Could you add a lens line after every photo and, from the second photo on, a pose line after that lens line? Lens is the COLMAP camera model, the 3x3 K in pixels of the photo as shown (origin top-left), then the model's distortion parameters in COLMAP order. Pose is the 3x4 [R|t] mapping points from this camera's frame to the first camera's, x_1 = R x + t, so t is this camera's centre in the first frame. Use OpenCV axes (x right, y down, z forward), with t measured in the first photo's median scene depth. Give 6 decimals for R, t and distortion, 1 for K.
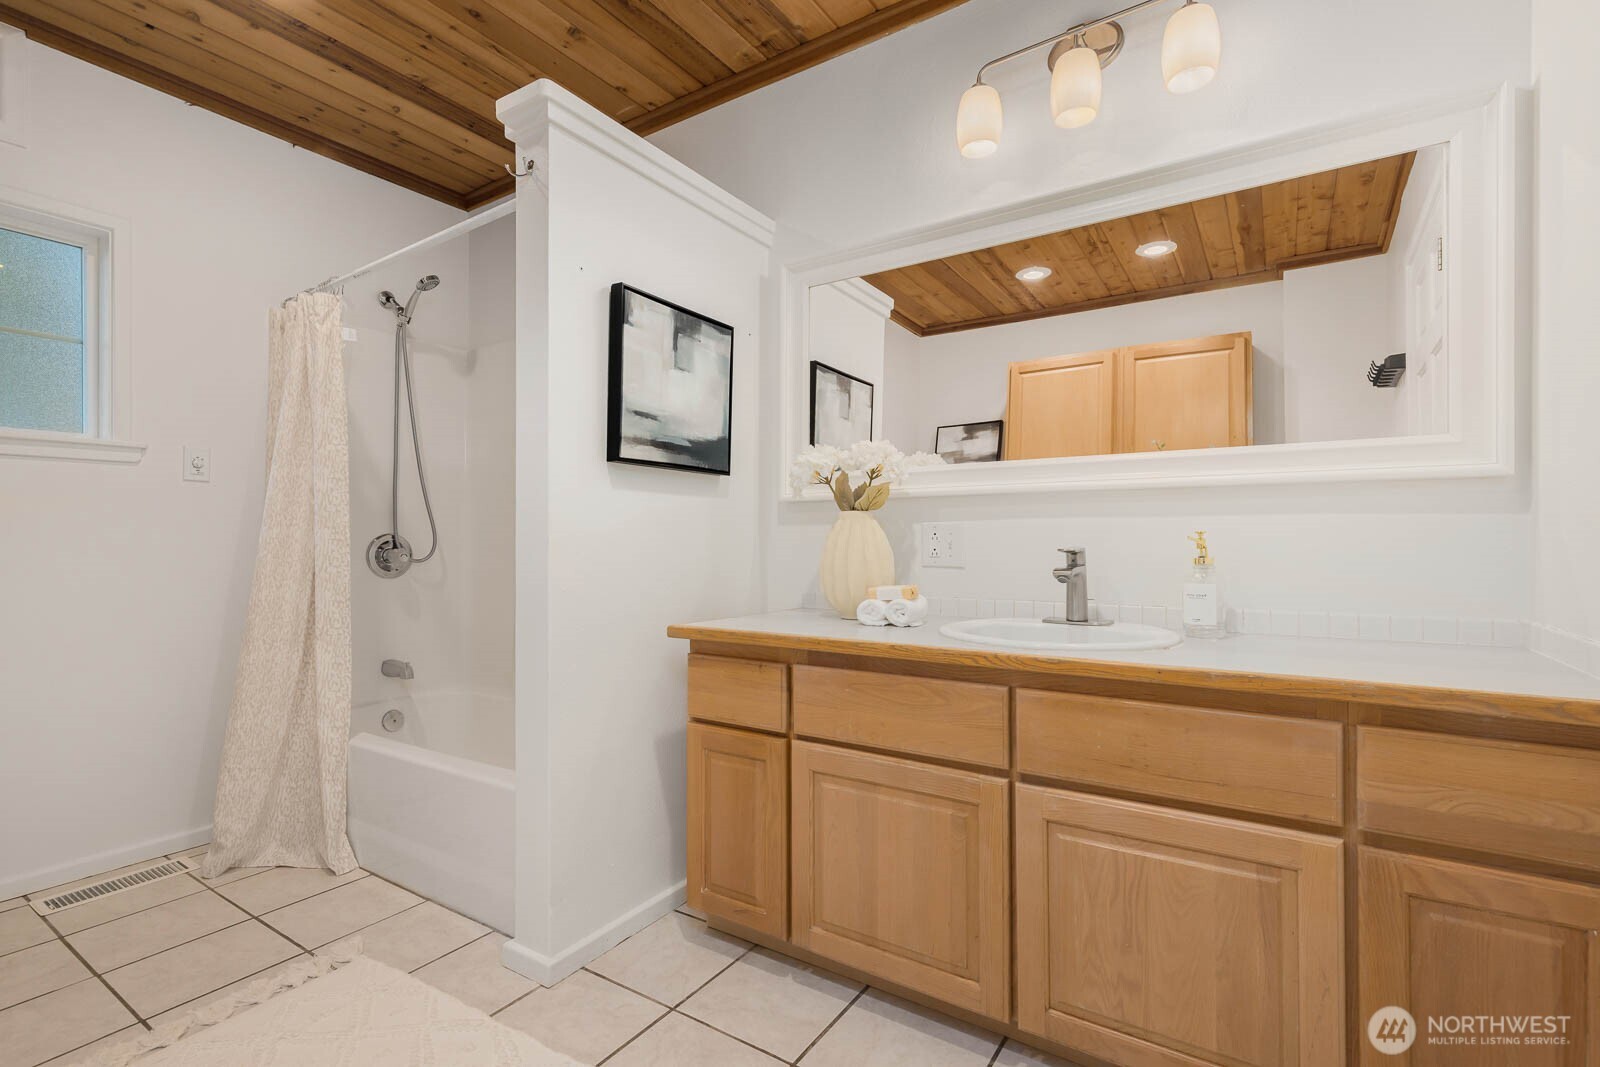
lens RADIAL K [[752.5, 0, 799.1], [0, 752.5, 538.4], [0, 0, 1]] dist [0.014120, 0.000970]
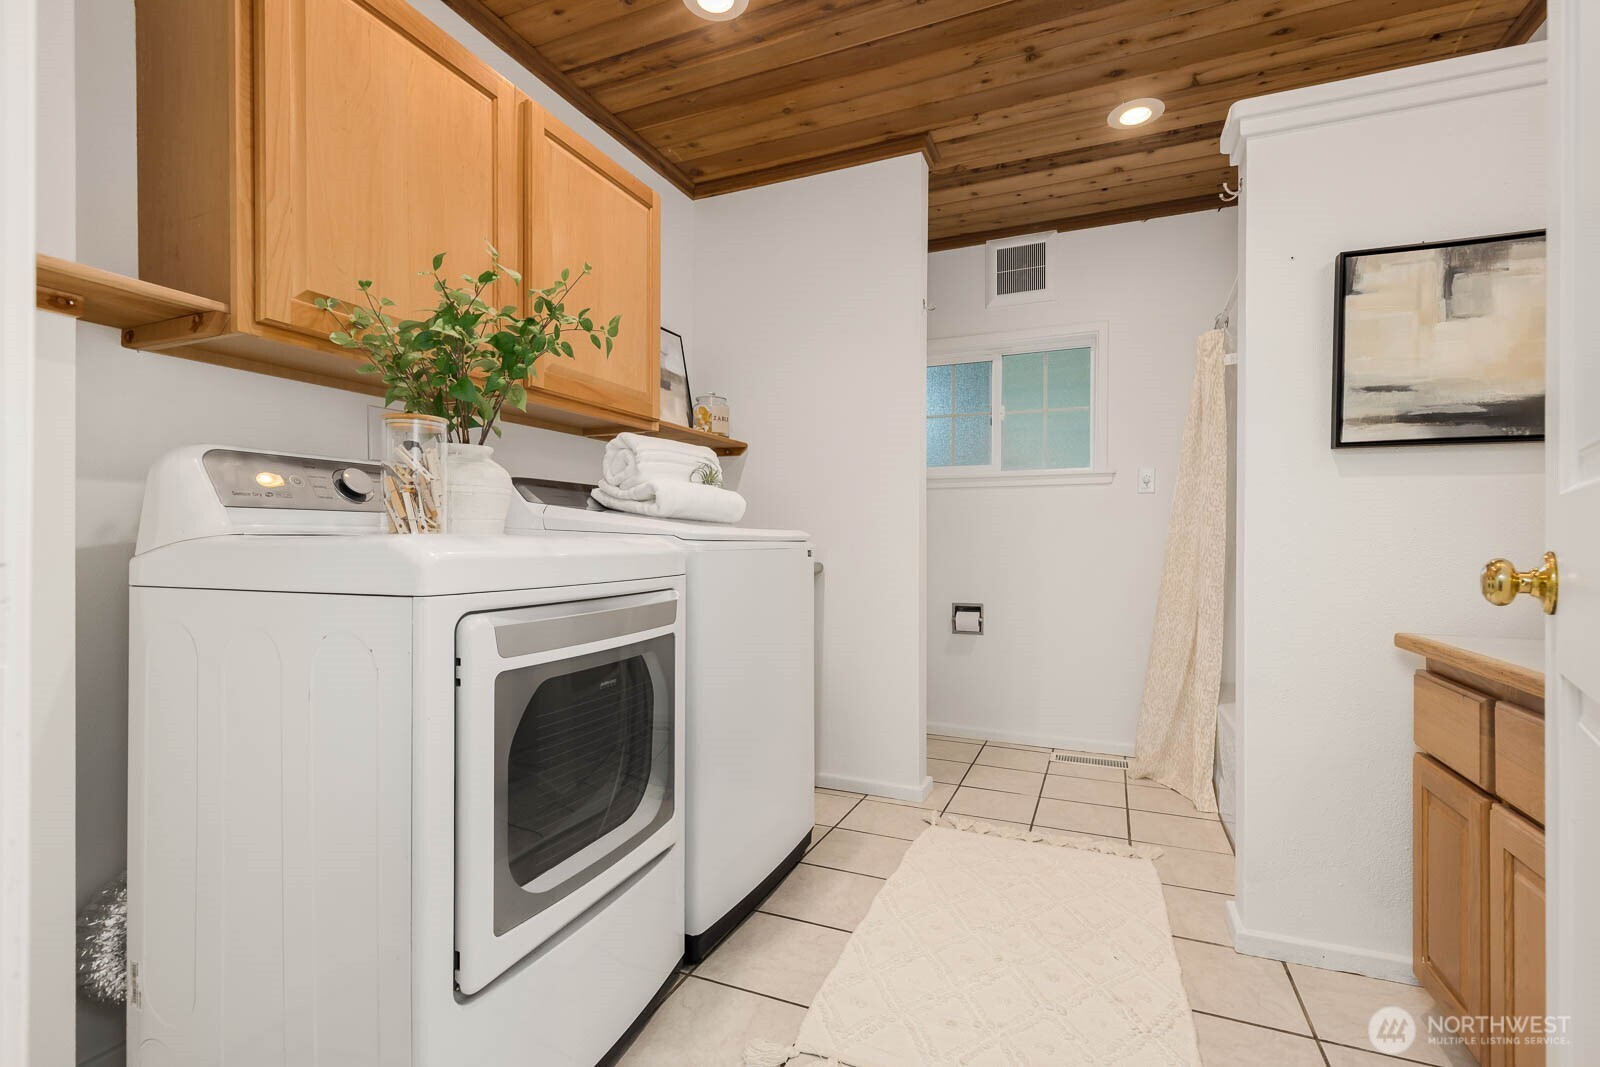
lens RADIAL K [[729.0, 0, 798.4], [0, 729.0, 538.7], [0, 0, 1]] dist [0.014798, -0.006632]
pose [[0.182113, 0.001057, -0.983277, 0.481613], [-0.001745, 0.999998, 0.000752, 0.009199], [0.983276, 0.001578, 0.182115, 0.174165]]
